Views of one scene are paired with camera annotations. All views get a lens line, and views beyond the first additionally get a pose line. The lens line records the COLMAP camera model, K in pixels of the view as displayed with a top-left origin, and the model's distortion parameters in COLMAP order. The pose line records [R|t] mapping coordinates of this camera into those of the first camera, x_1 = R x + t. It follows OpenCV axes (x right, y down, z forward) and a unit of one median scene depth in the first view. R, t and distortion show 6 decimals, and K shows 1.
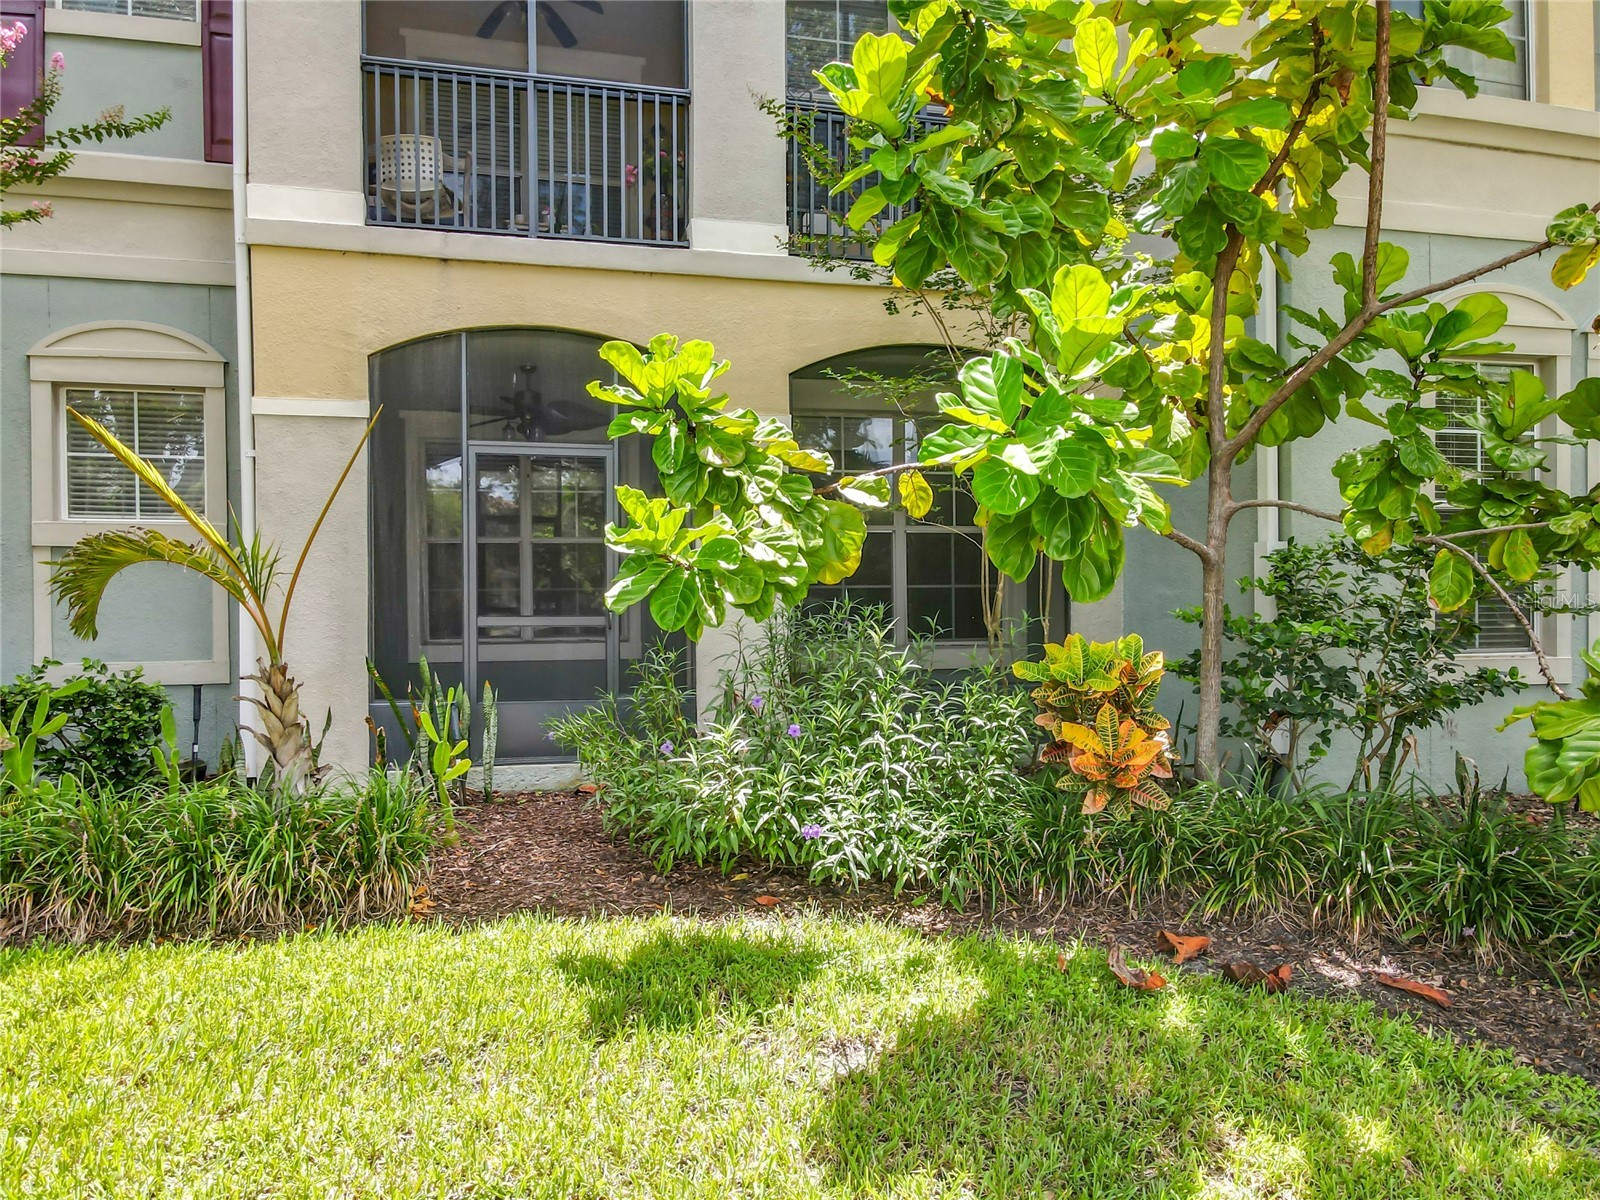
lens RADIAL K [[1171.8, 0, 800.0], [0, 1171.8, 600.0], [0, 0, 1]] dist [-0.003449, 0.037180]
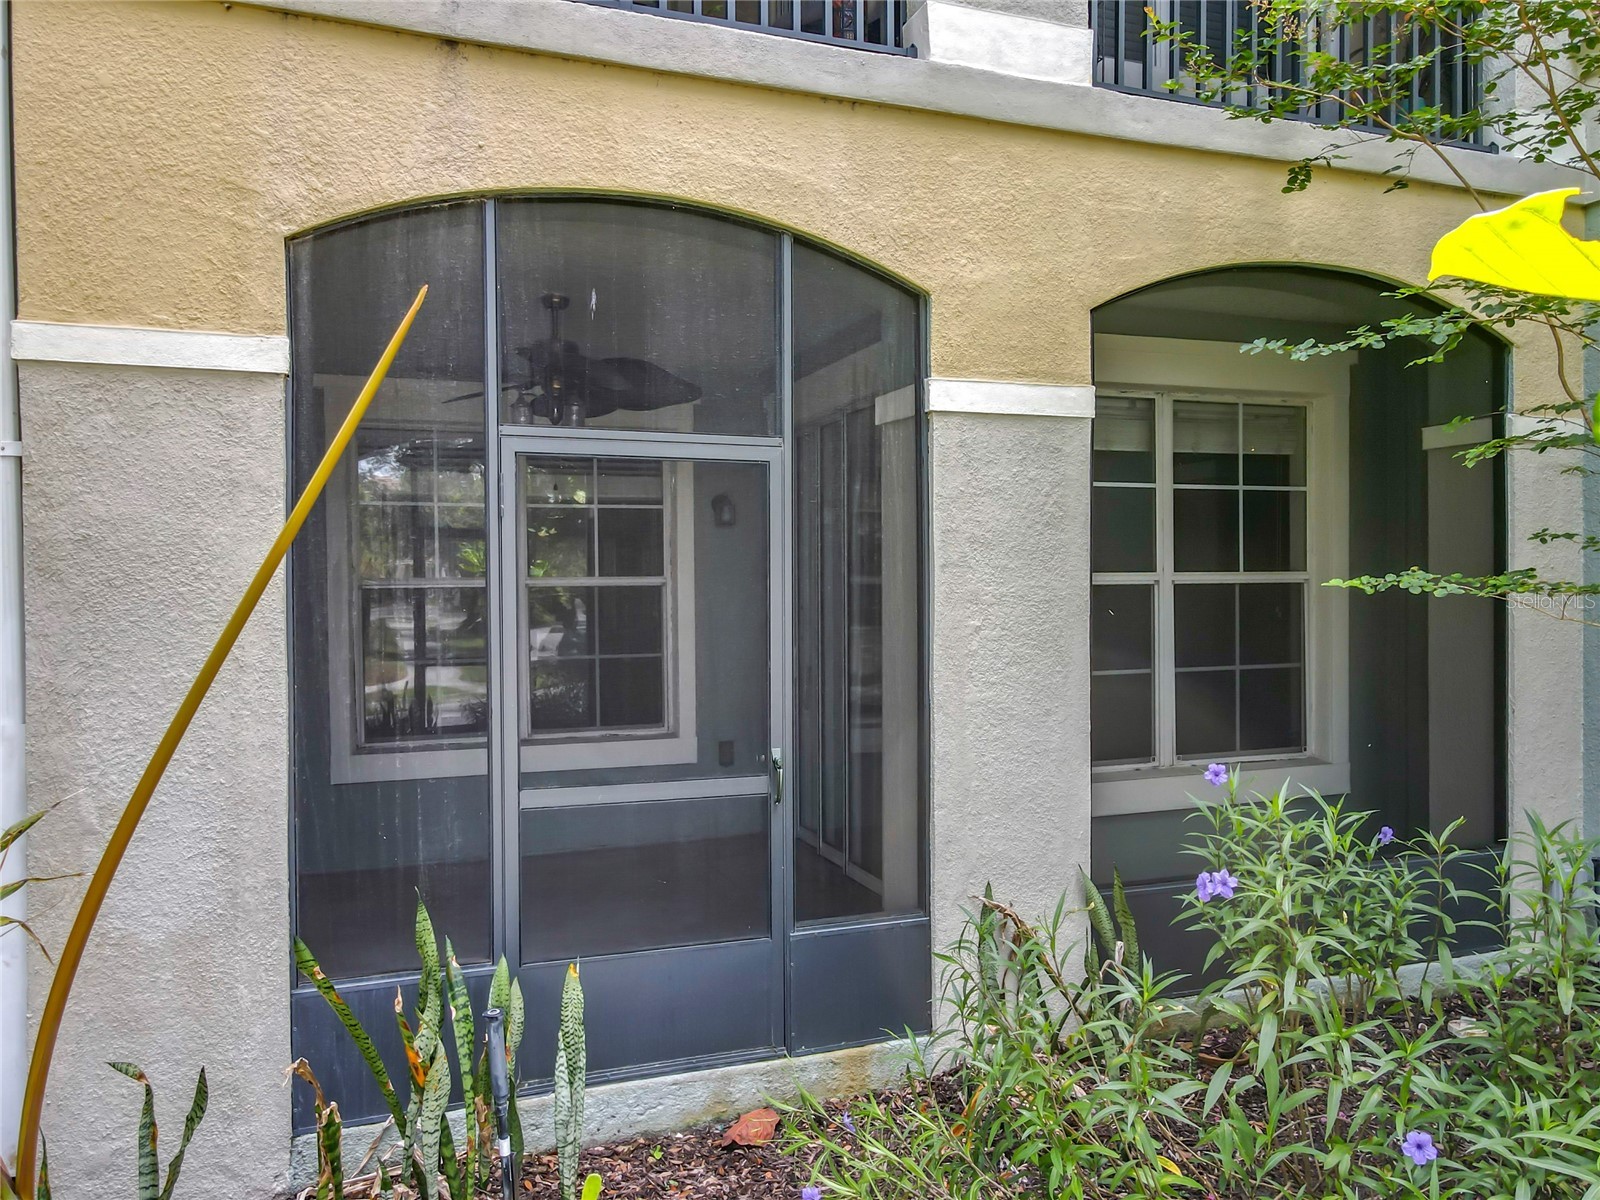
lens RADIAL K [[1171.8, 0, 800.0], [0, 1171.8, 600.0], [0, 0, 1]] dist [-0.003449, 0.037180]
pose [[0.995360, -0.001991, 0.096205, -0.311101], [0.001019, 0.999948, 0.010144, -0.104169], [-0.096220, -0.009999, 0.995310, 0.763532]]
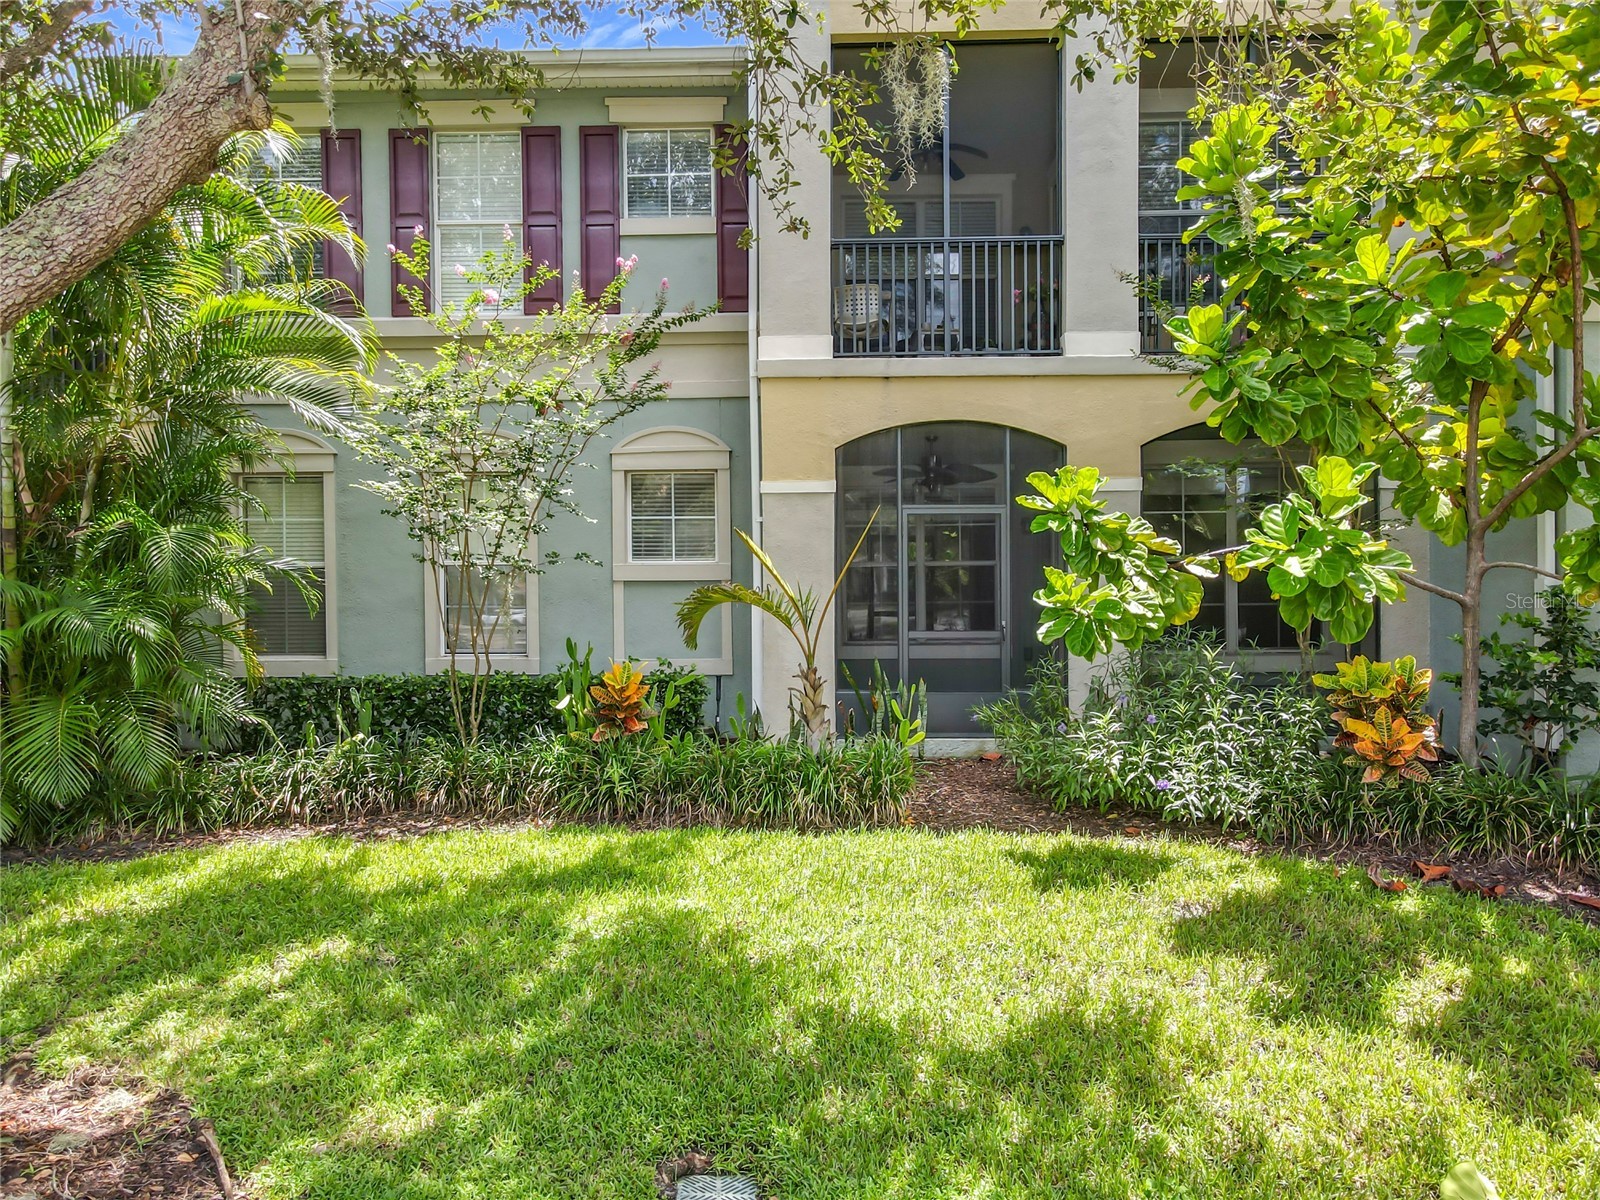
lens RADIAL K [[1171.8, 0, 800.0], [0, 1171.8, 600.0], [0, 0, 1]] dist [-0.003449, 0.037180]
pose [[0.962736, 0.001497, -0.270438, -0.033466], [0.001661, 0.999933, 0.011447, -0.058862], [0.270437, -0.011469, 0.962669, -0.569195]]
